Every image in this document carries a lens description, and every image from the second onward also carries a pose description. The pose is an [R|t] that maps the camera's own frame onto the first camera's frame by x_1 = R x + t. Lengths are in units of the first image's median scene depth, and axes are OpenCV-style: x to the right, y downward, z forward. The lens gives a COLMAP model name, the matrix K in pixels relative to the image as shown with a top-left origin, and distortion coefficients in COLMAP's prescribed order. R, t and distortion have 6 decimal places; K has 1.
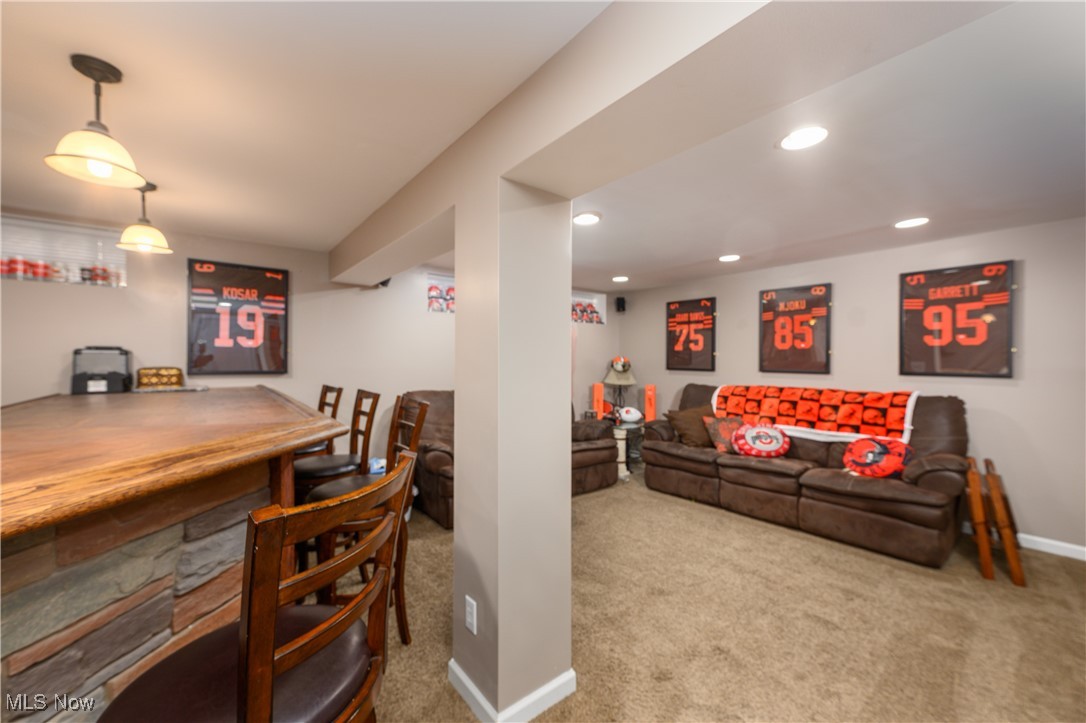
lens RADIAL K [[434.9, 0, 541.7], [0, 434.9, 359.0], [0, 0, 1]] dist [-0.000718, 0.000002]
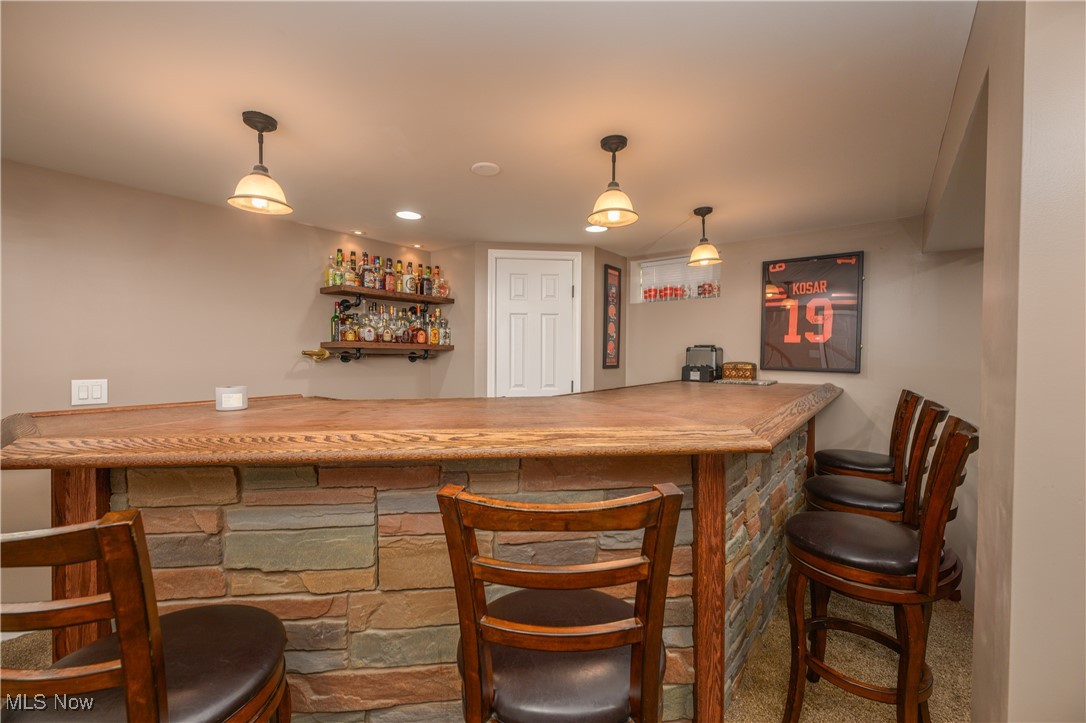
lens RADIAL K [[434.9, 0, 541.8], [0, 434.9, 357.1], [0, 0, 1]] dist [-0.000718, 0.000002]
pose [[0.200527, 0.011915, -0.979616, 0.280579], [-0.005154, 0.999925, 0.011107, -0.008405], [0.979675, 0.002822, 0.200574, 0.501465]]
